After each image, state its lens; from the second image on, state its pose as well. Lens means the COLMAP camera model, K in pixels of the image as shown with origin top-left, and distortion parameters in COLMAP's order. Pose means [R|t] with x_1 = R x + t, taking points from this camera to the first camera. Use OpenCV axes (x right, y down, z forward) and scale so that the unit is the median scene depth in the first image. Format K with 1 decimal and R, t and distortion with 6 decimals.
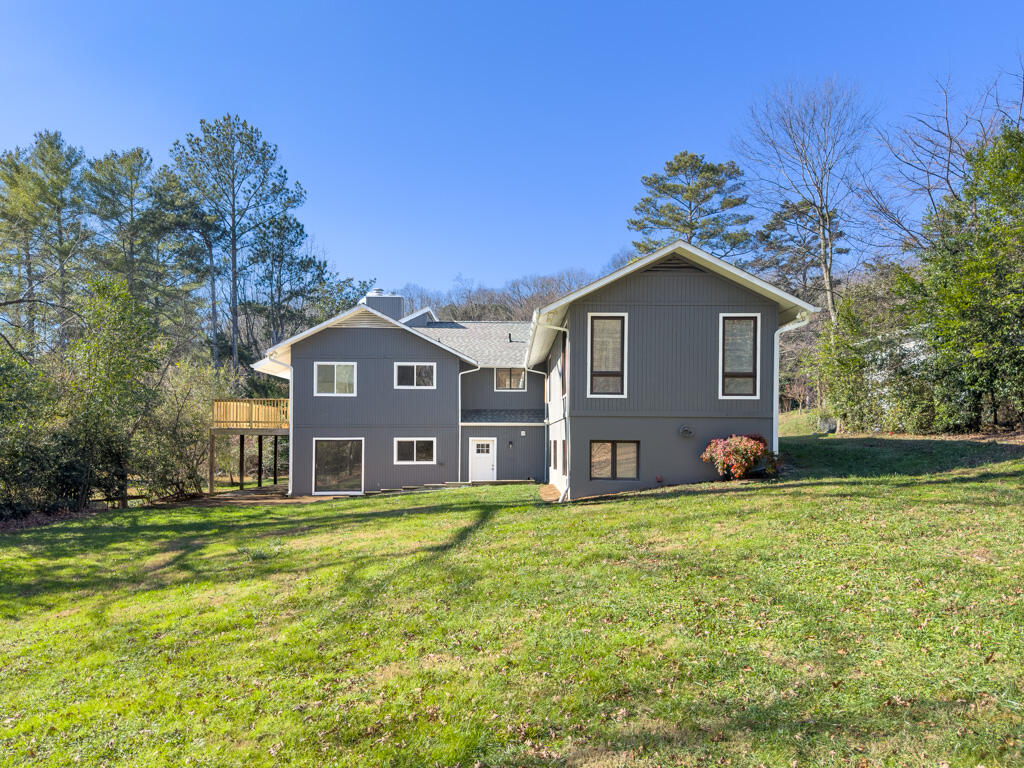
lens RADIAL K [[709.5, 0, 456.4], [0, 709.5, 384.8], [0, 0, 1]] dist [0.003228, 0.000352]
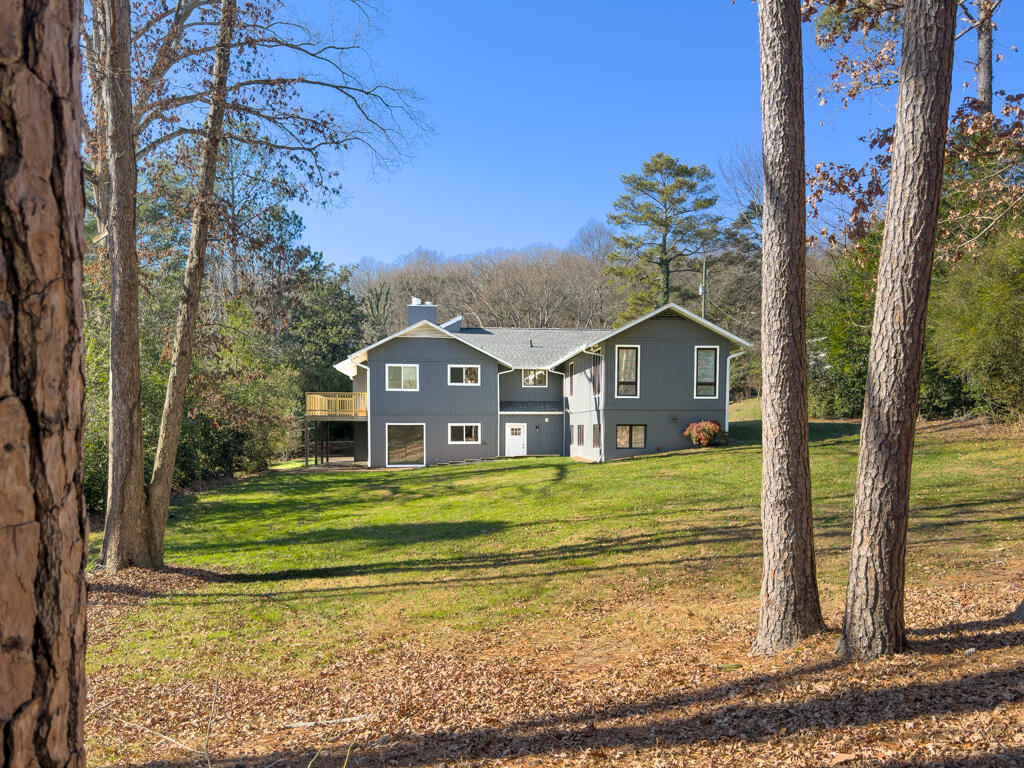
lens RADIAL K [[722.0, 0, 512.0], [0, 722.0, 384.0], [0, 0, 1]] dist [-0.001926, -0.000071]
pose [[0.993594, 0.001886, 0.112997, -0.121064], [-0.004158, 0.999794, 0.019880, -0.023312], [-0.112936, -0.020223, 0.993396, -0.311474]]
